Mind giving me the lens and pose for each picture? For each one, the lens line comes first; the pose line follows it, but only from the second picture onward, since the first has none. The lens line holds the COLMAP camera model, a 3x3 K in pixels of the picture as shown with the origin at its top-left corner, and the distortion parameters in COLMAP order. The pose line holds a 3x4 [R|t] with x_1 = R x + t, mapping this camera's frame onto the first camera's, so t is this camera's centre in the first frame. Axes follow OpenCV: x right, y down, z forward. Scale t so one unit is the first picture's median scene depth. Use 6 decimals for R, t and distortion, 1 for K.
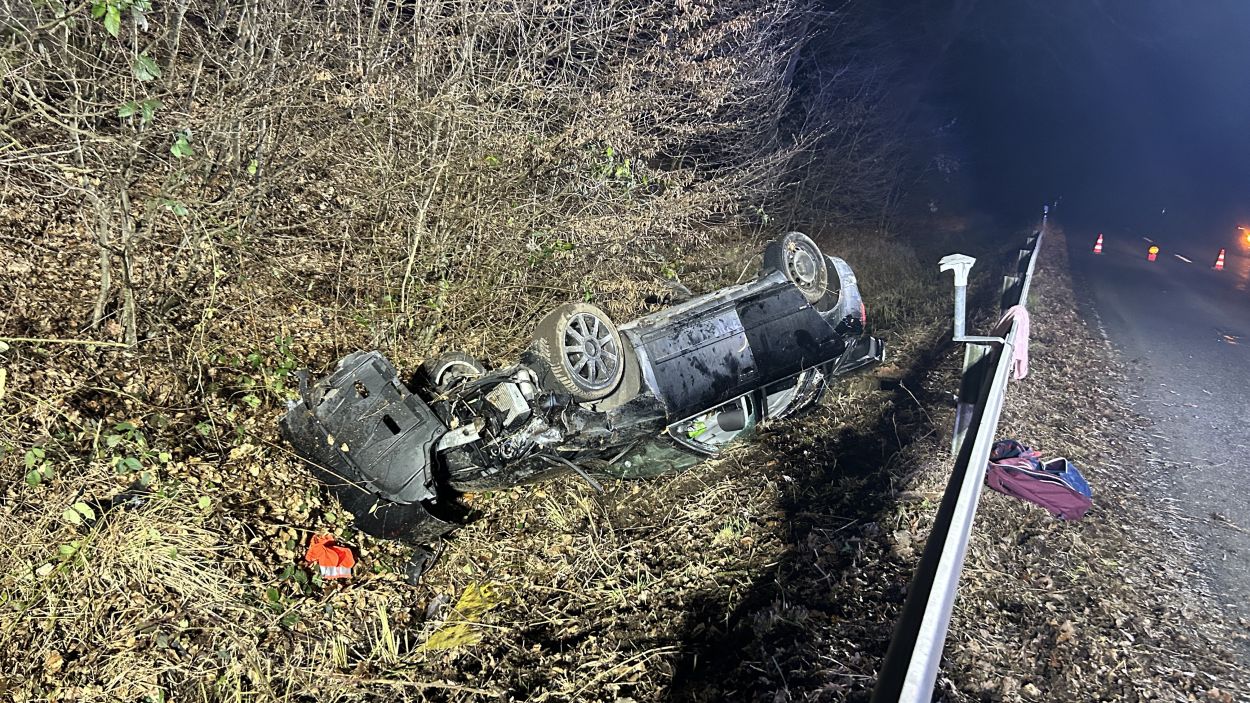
lens RADIAL K [[948.2, 0, 620.1], [0, 948.2, 352.9], [0, 0, 1]] dist [0.086808, -0.113871]
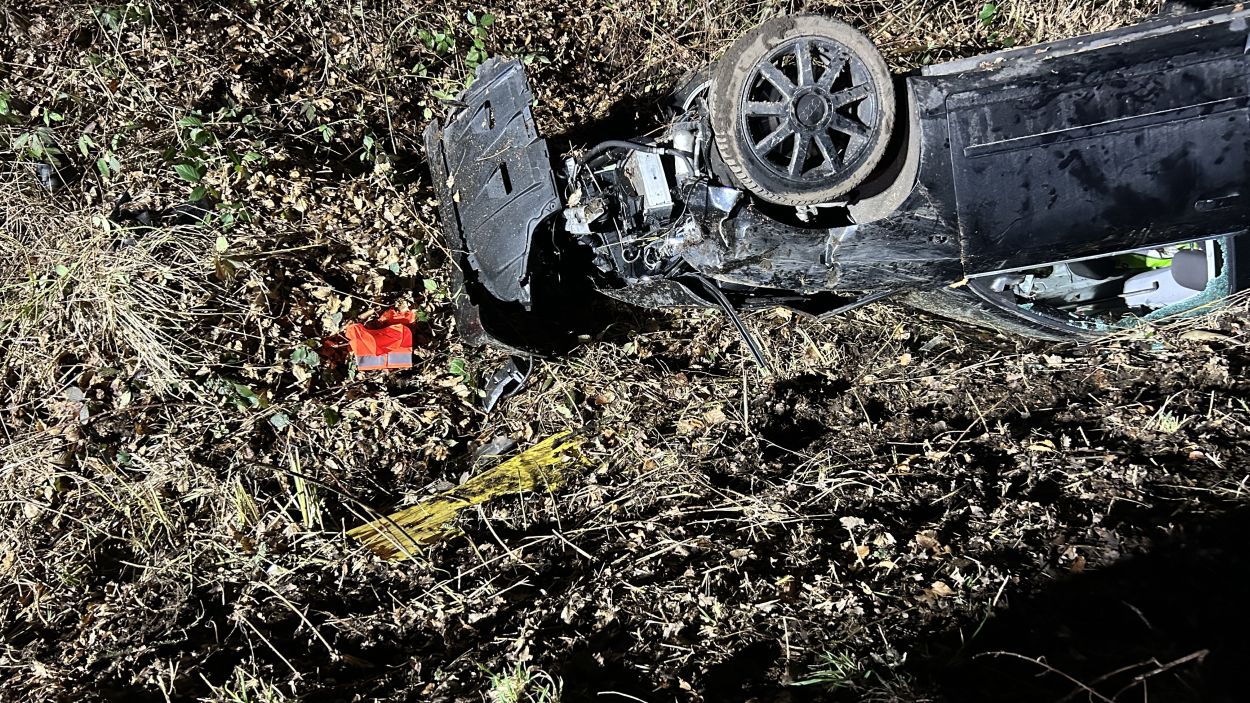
lens RADIAL K [[947.8, 0, 617.5], [0, 947.8, 362.2], [0, 0, 1]] dist [0.062058, -0.082969]
pose [[0.767619, 0.321425, -0.554478, 0.215870], [-0.092353, 0.911593, 0.400587, -0.075872], [0.634217, -0.256290, 0.729441, 0.482777]]
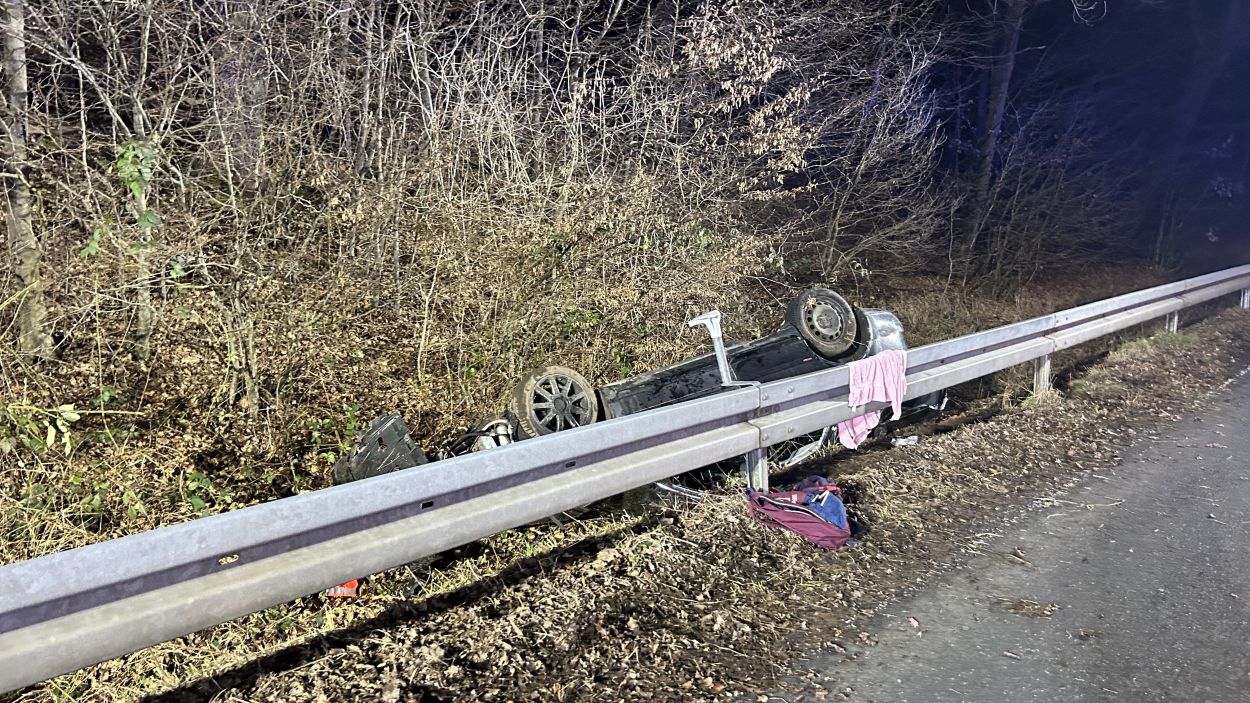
lens RADIAL K [[948.2, 0, 620.1], [0, 948.2, 352.9], [0, 0, 1]] dist [0.086808, -0.113871]
pose [[0.945068, -0.052155, -0.322685, 0.392323], [0.029897, 0.996843, -0.073557, 0.018551], [0.325503, 0.059870, 0.943644, -0.064849]]
